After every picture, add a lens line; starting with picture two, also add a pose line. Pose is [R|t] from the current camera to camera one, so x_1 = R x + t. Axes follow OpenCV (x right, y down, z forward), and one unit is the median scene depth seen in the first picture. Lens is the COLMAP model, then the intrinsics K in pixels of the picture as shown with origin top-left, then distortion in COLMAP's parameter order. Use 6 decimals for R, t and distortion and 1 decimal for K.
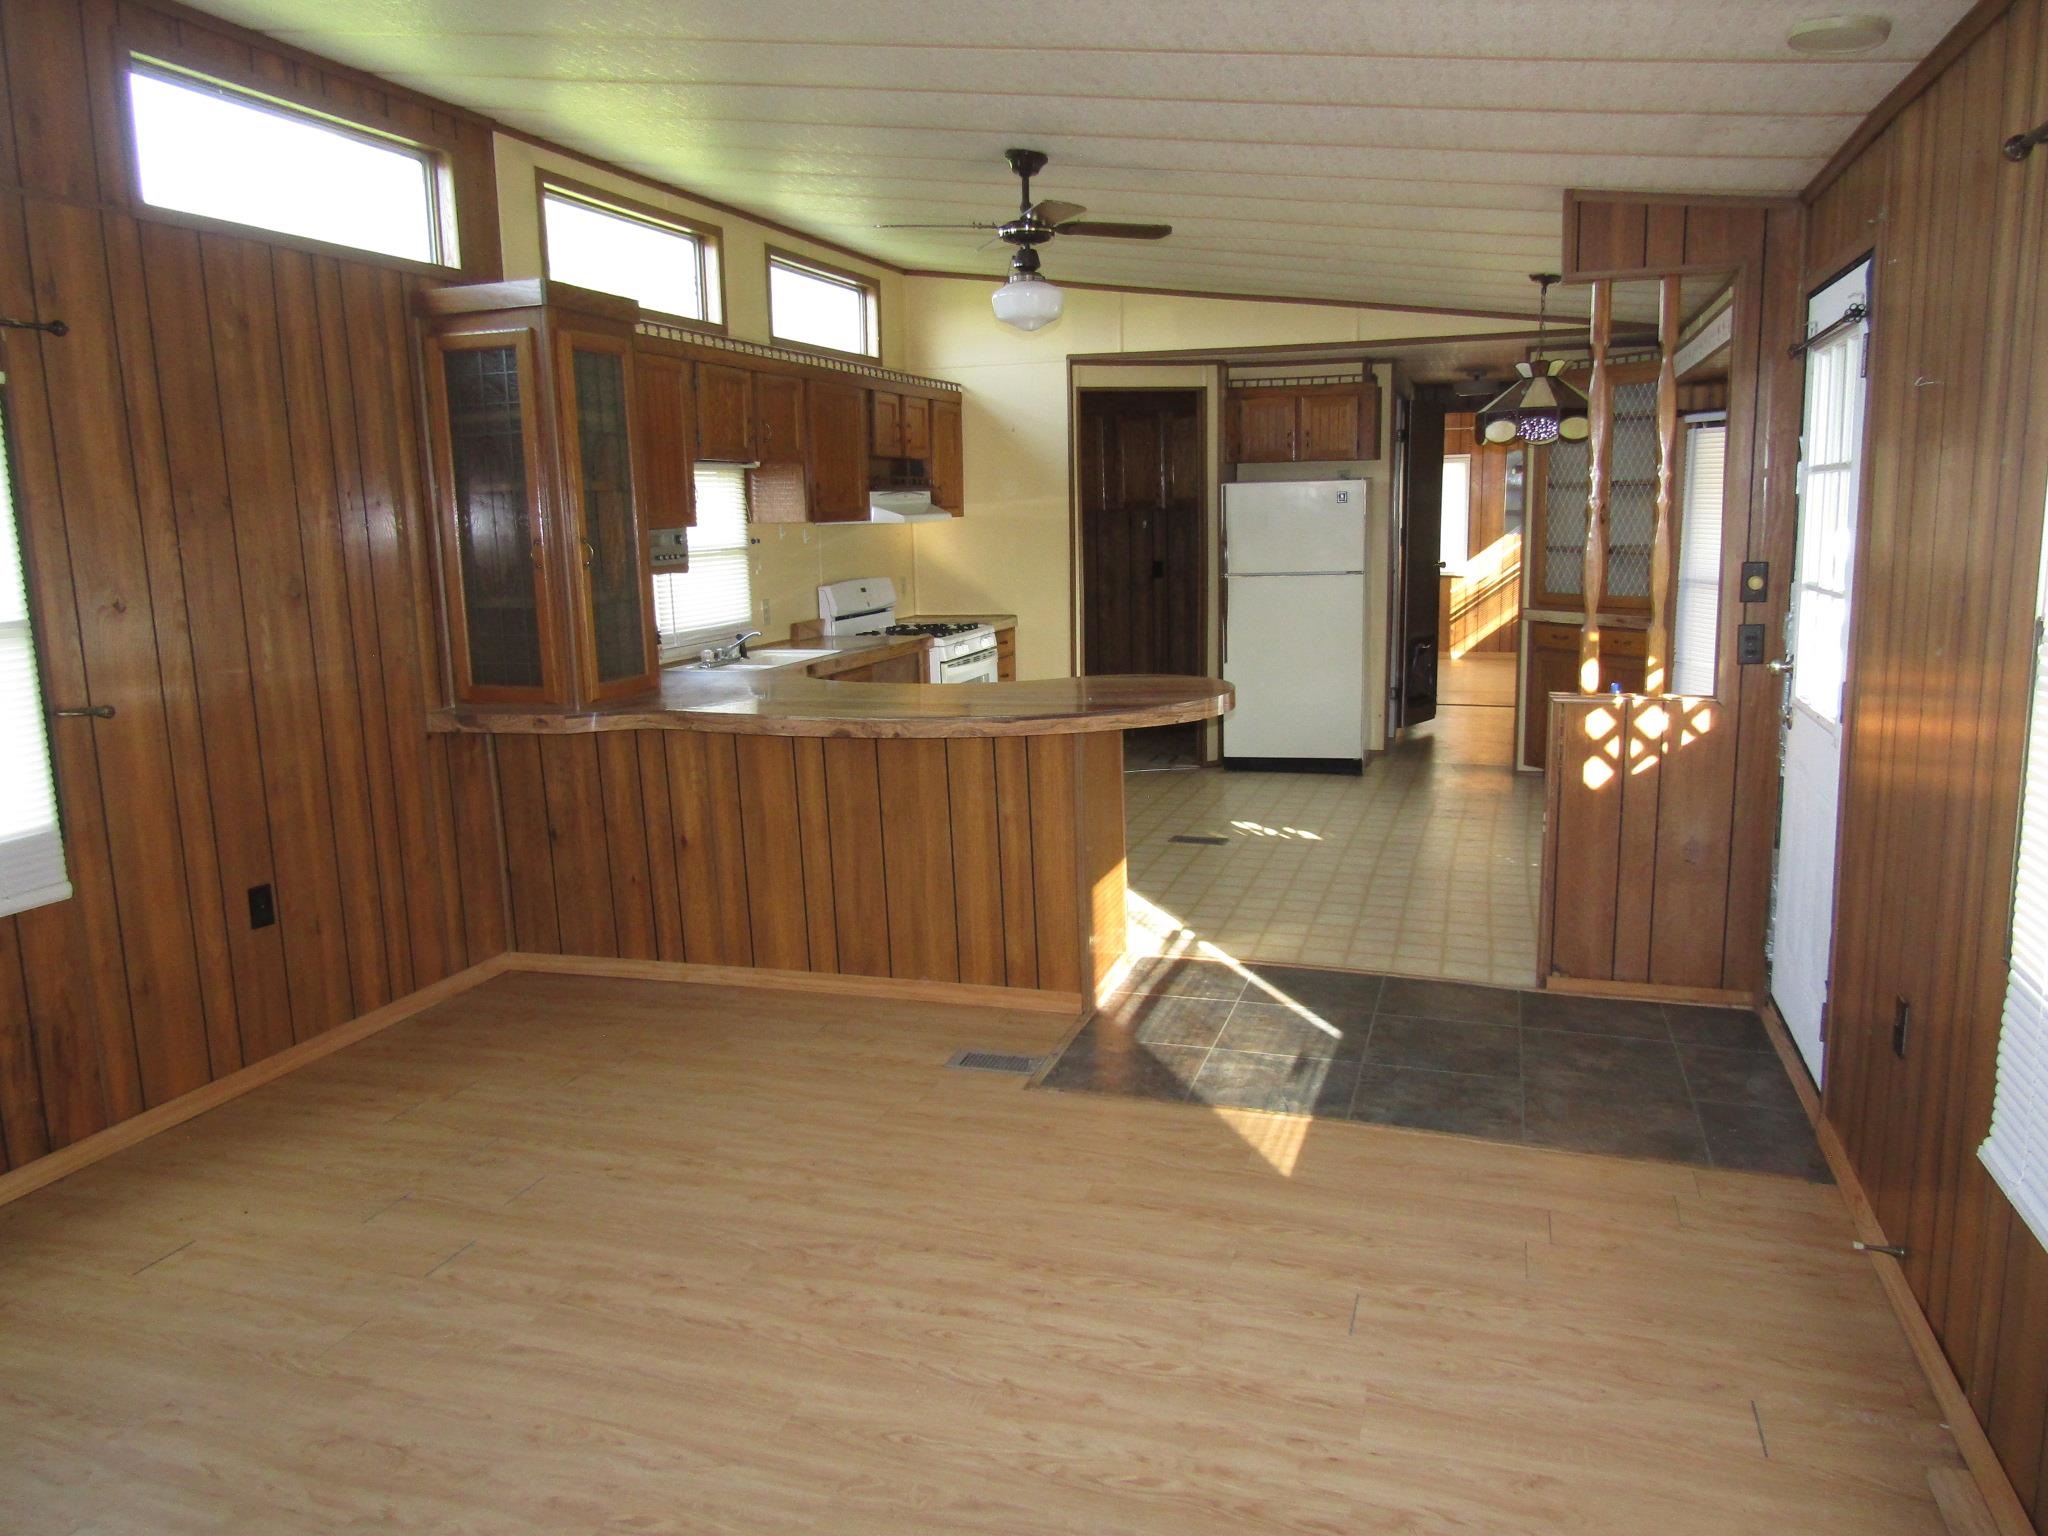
lens RADIAL K [[1447.4, 0, 1039.4], [0, 1447.4, 761.7], [0, 0, 1]] dist [-0.020372, 0.002618]
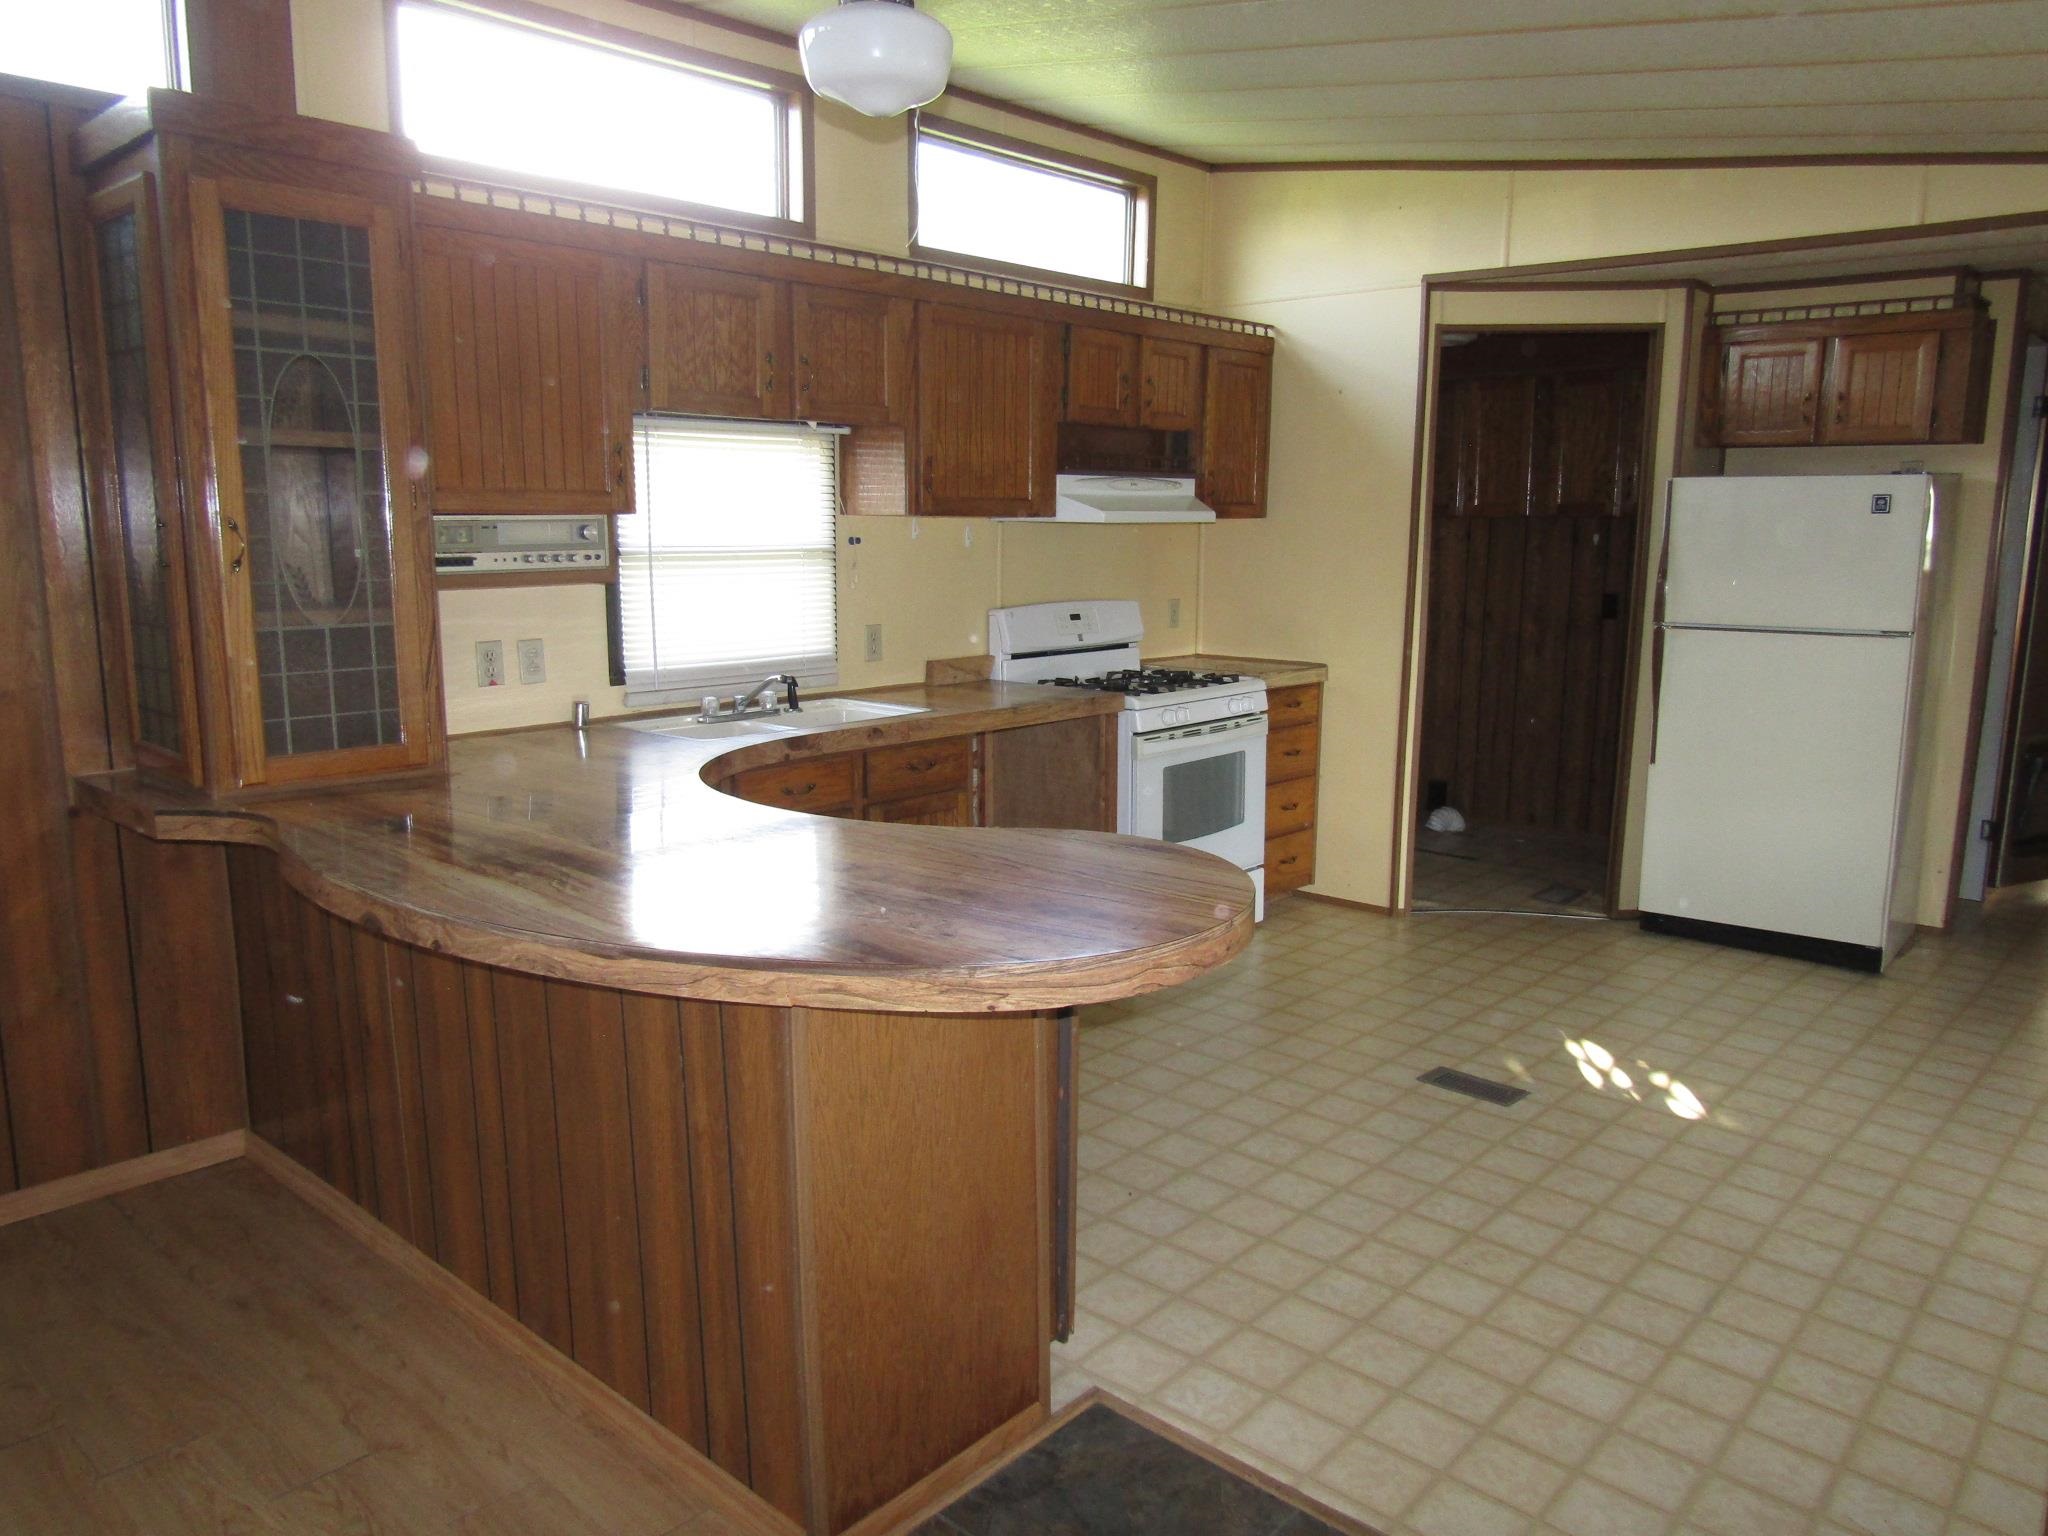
lens RADIAL K [[1447.4, 0, 1016.8], [0, 1447.4, 775.0], [0, 0, 1]] dist [-0.020372, 0.002618]
pose [[0.909325, 0.099330, -0.404057, 0.138520], [-0.097120, 0.994933, 0.026017, -0.055384], [0.404594, 0.015584, 0.914364, 0.332578]]
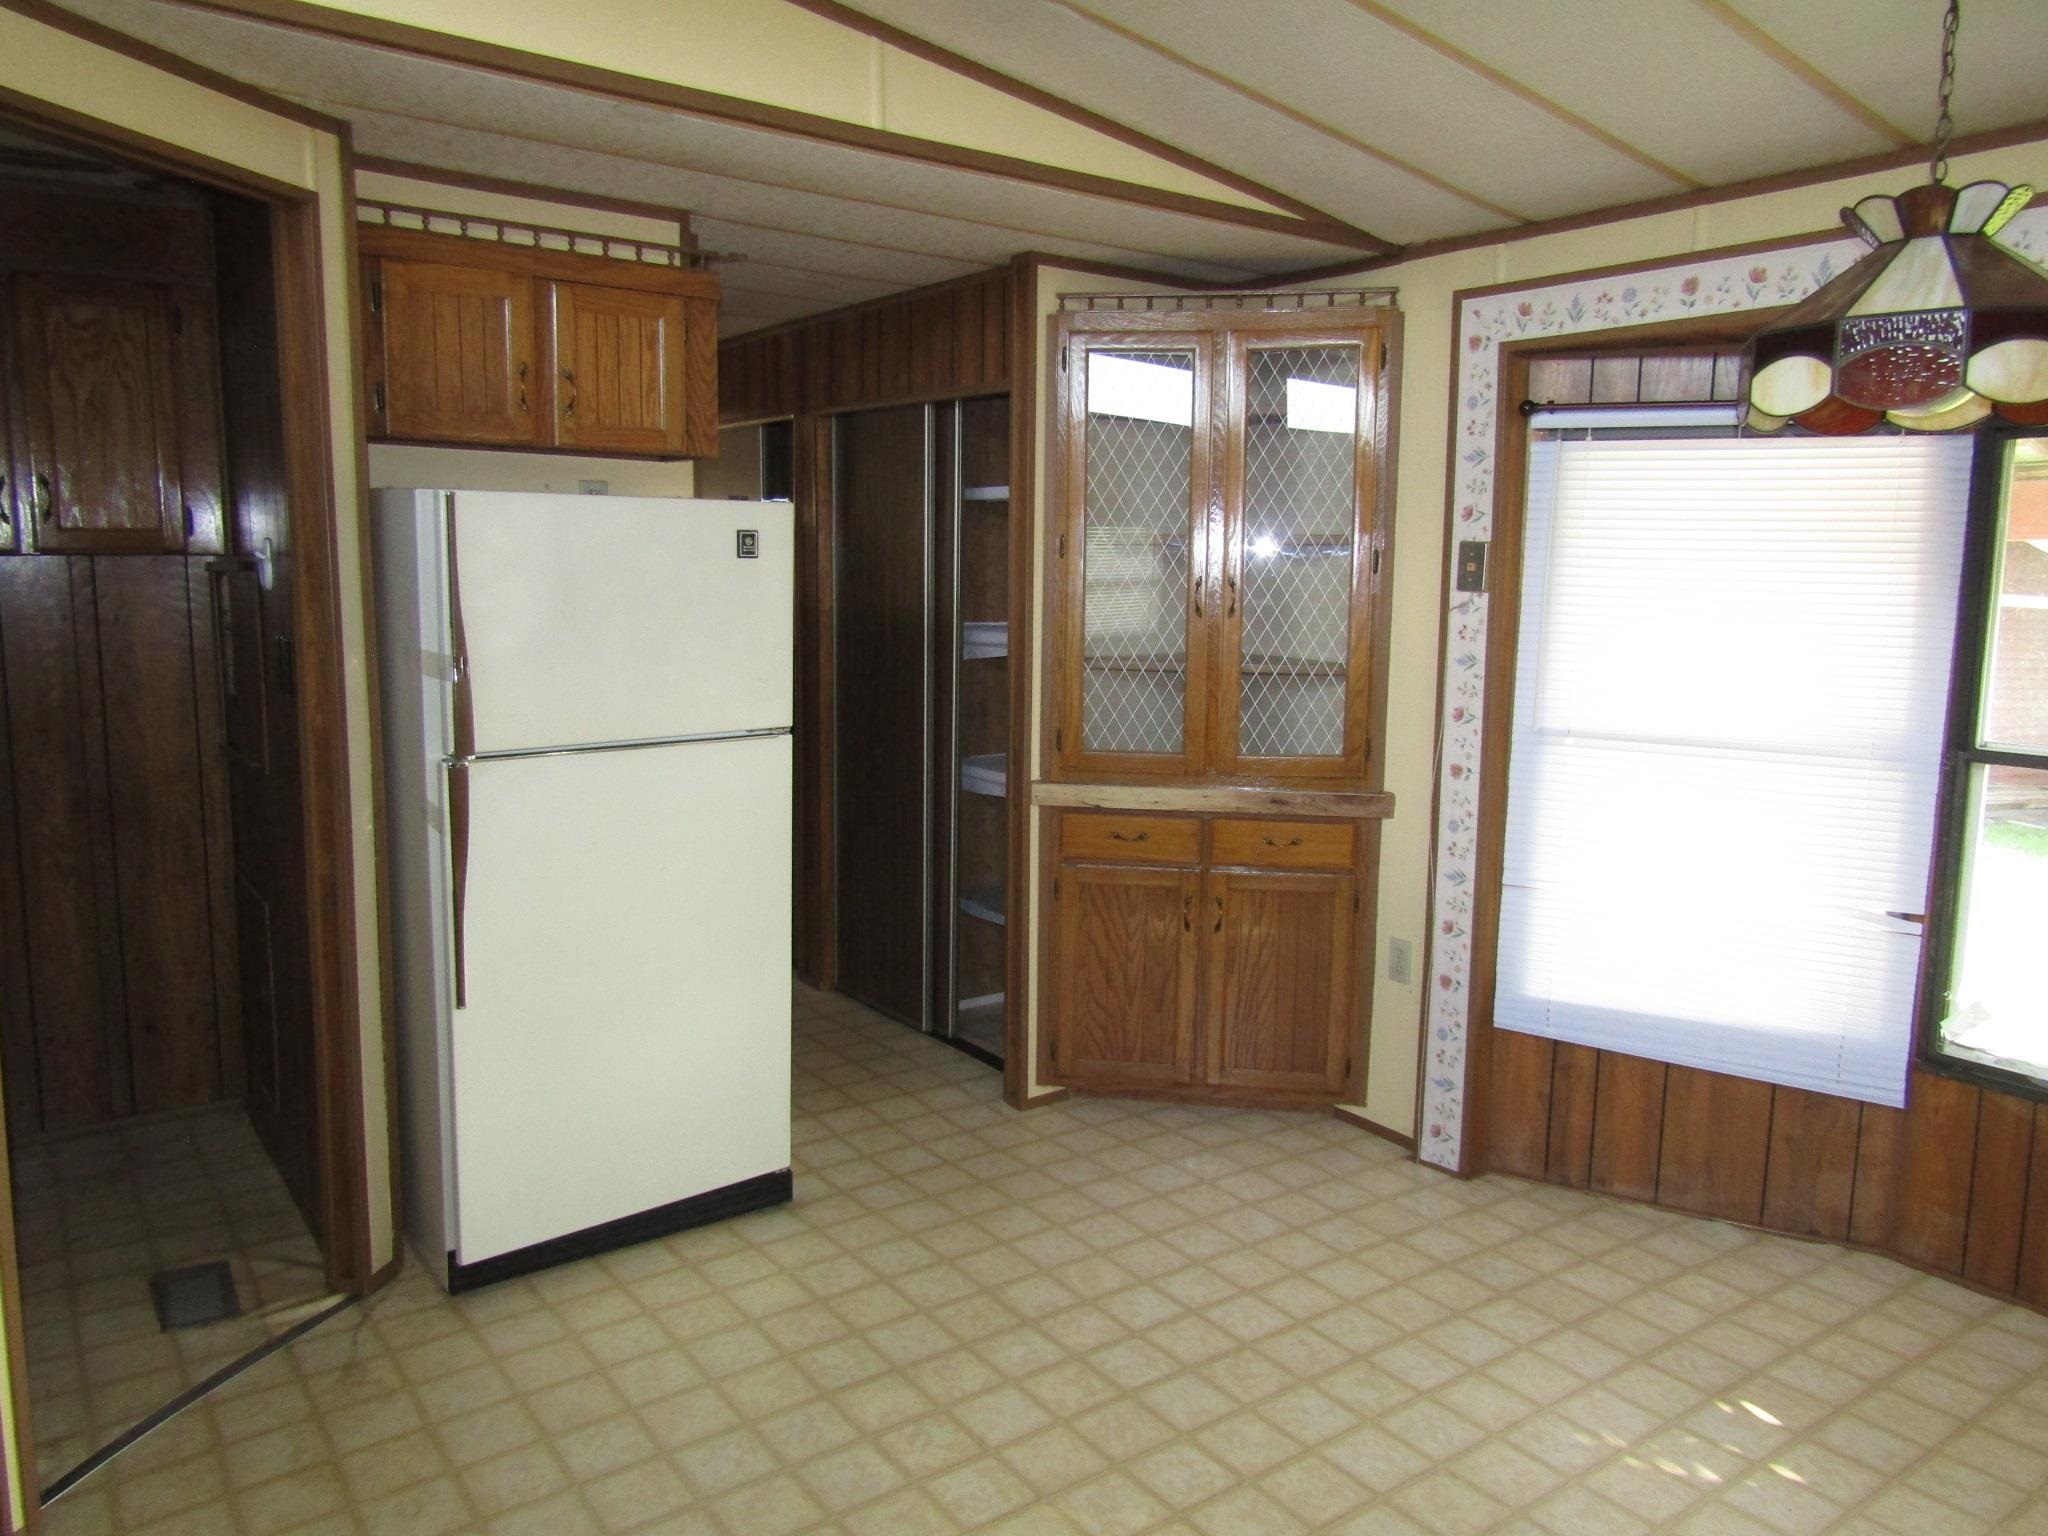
lens RADIAL K [[1447.4, 0, 1019.8], [0, 1447.4, 787.8], [0, 0, 1]] dist [-0.020372, 0.002618]
pose [[0.589045, -0.088617, 0.803226, -0.068881], [0.117319, 0.992816, 0.023497, -0.119025], [-0.799538, 0.080393, 0.595210, 0.721777]]
